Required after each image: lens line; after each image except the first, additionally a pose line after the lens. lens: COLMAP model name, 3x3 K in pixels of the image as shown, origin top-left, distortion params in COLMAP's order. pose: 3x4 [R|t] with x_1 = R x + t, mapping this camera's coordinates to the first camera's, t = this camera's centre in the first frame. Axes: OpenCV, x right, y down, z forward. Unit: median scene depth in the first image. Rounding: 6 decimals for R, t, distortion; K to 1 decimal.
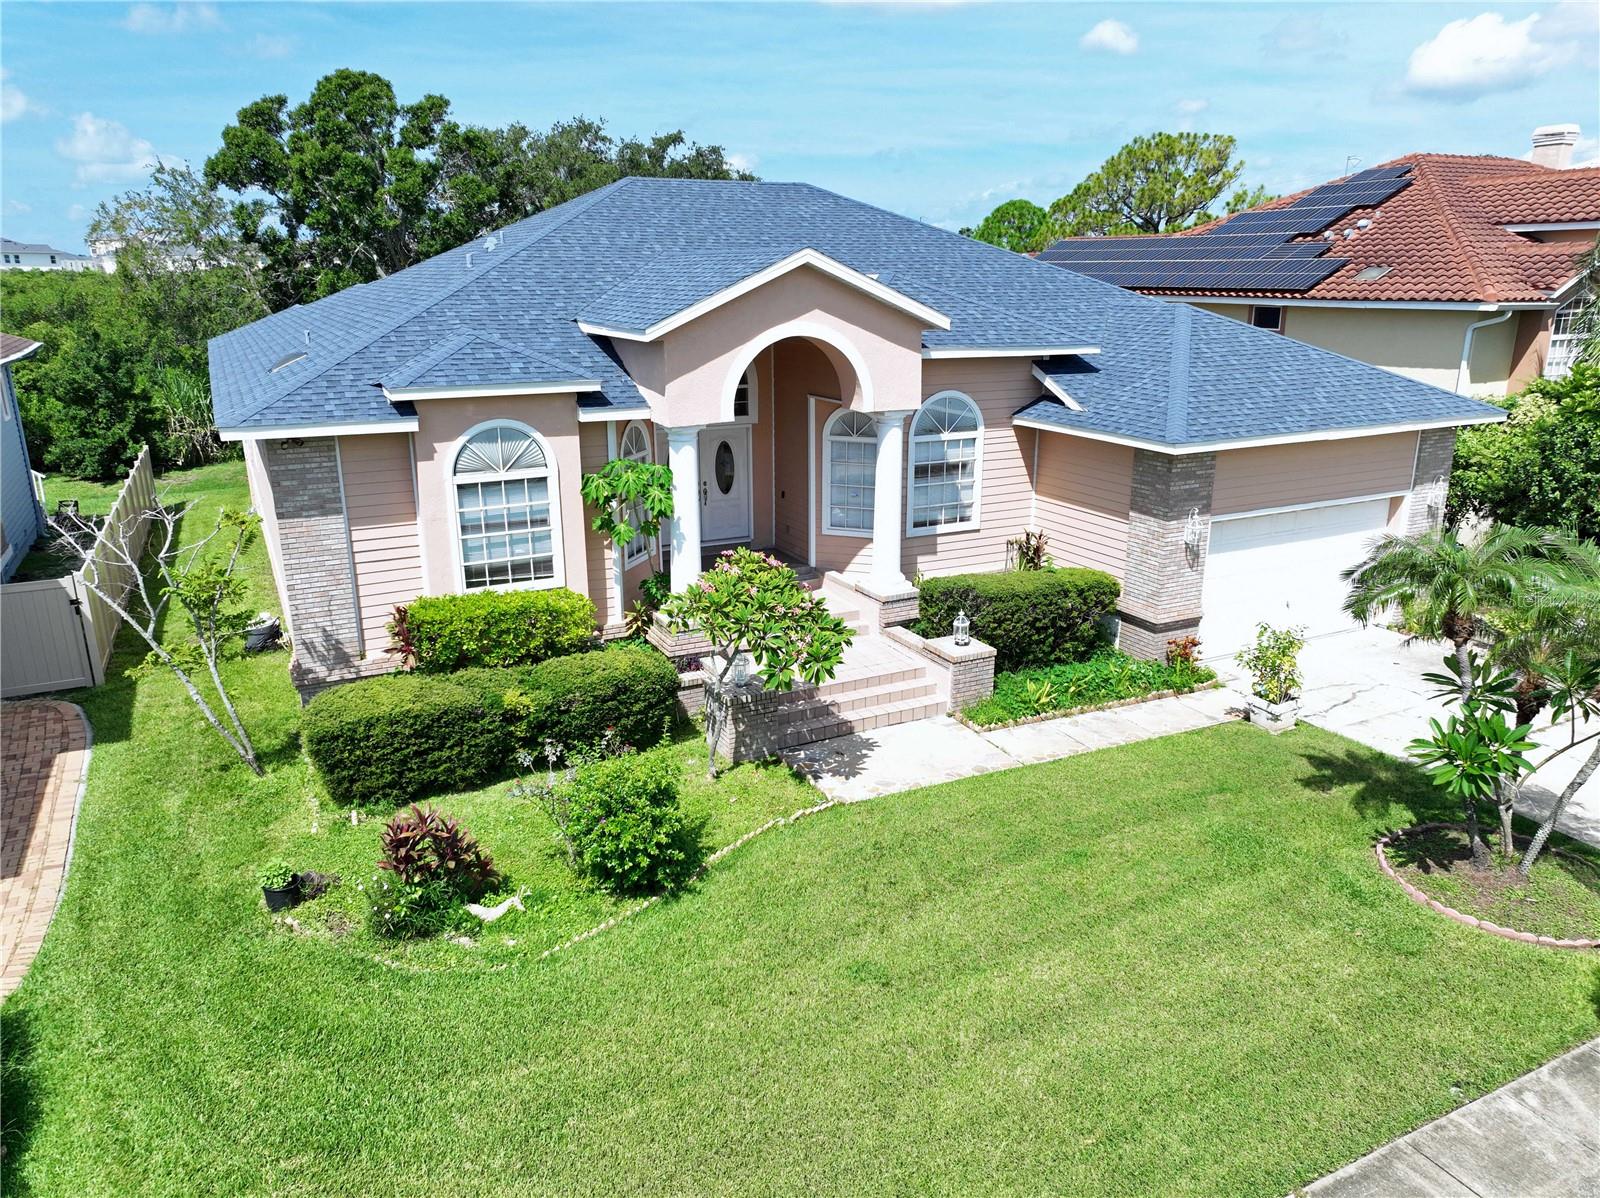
lens RADIAL K [[1129.9, 0, 823.0], [0, 1129.9, 597.3], [0, 0, 1]] dist [0.007412, -0.000750]
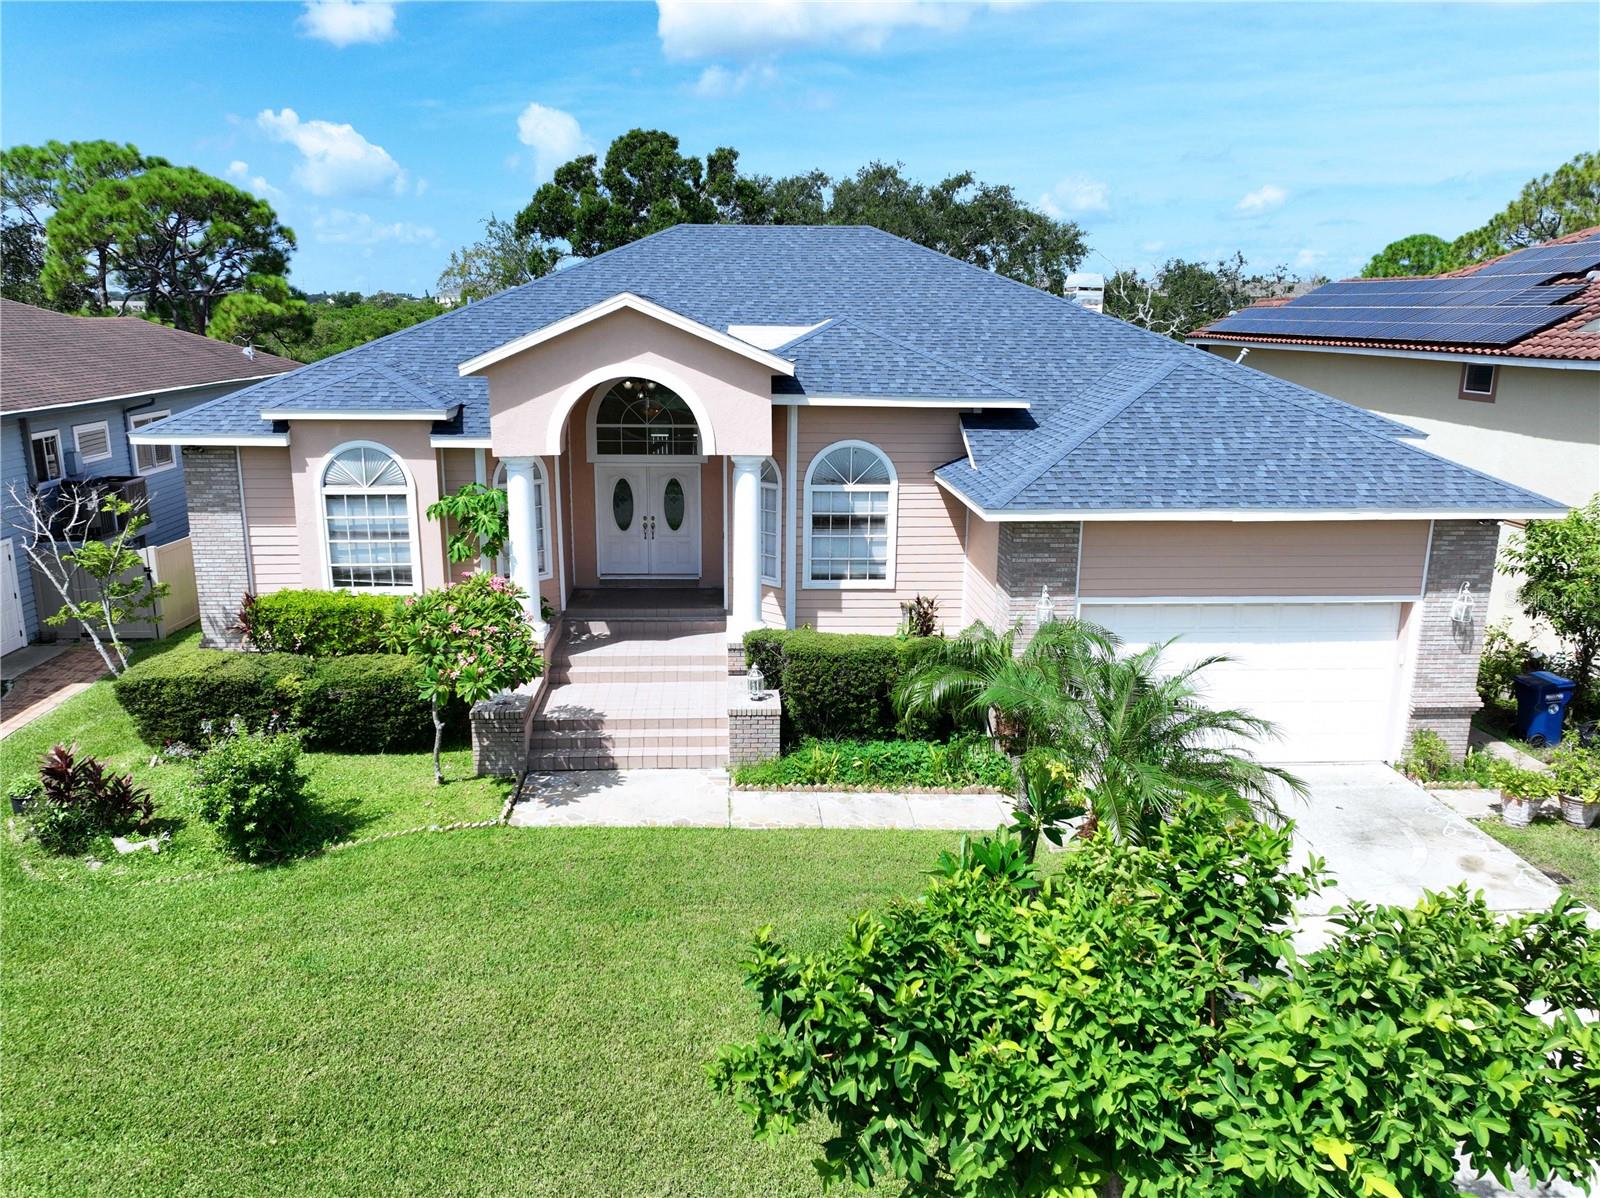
lens RADIAL K [[1202.9, 0, 800.0], [0, 1202.9, 599.0], [0, 0, 1]] dist [0.004169, 0.009952]
pose [[0.910502, 0.104575, -0.400062, 0.579702], [-0.123787, 0.992056, -0.022408, -0.025699], [0.394540, 0.069925, 0.916214, 0.074973]]
